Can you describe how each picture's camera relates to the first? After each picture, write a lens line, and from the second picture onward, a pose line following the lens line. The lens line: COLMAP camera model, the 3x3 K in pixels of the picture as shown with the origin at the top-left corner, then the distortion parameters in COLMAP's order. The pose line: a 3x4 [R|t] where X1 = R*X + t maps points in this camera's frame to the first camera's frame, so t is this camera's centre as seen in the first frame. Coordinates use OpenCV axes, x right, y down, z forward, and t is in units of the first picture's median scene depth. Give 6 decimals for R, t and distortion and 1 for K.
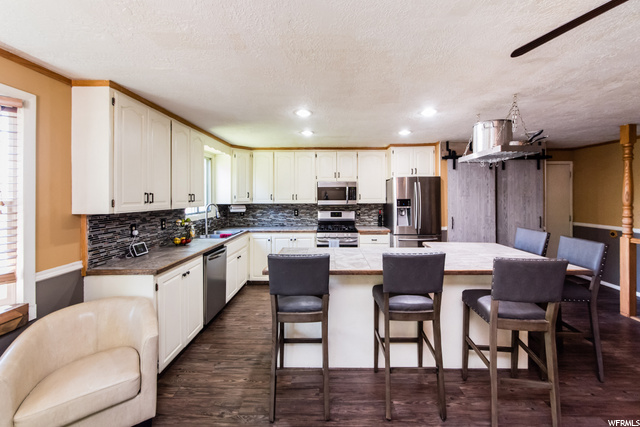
lens RADIAL K [[249.1, 0, 329.6], [0, 249.1, 194.6], [0, 0, 1]] dist [-0.006781, 0.000032]
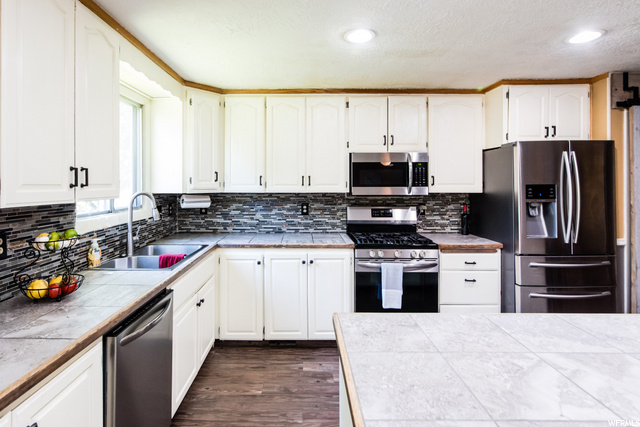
lens RADIAL K [[316.2, 0, 320.5], [0, 316.2, 183.8], [0, 0, 1]] dist [0.018114, -0.000036]
pose [[0.999200, 0.006362, 0.039491, -0.153059], [-0.006579, 0.999964, 0.005389, 0.015756], [-0.039455, -0.005645, 0.999205, 0.368555]]
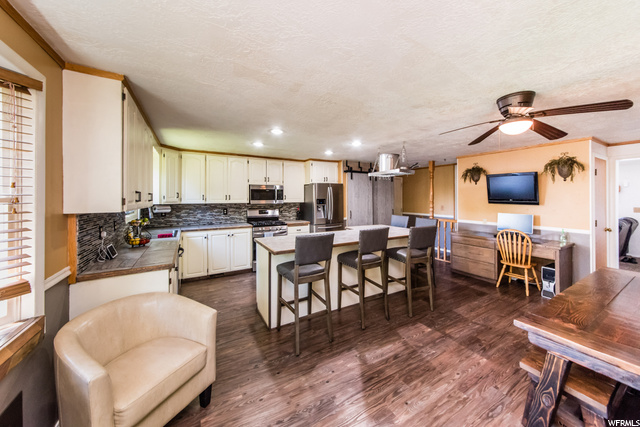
lens RADIAL K [[217.8, 0, 317.8], [0, 217.8, 196.2], [0, 0, 1]] dist [0.000050, 0.000021]
pose [[0.874668, 0.005677, 0.484689, -0.293094], [-0.004279, 0.999983, -0.003990, 0.007148], [-0.484704, 0.001416, 0.874677, -0.055691]]
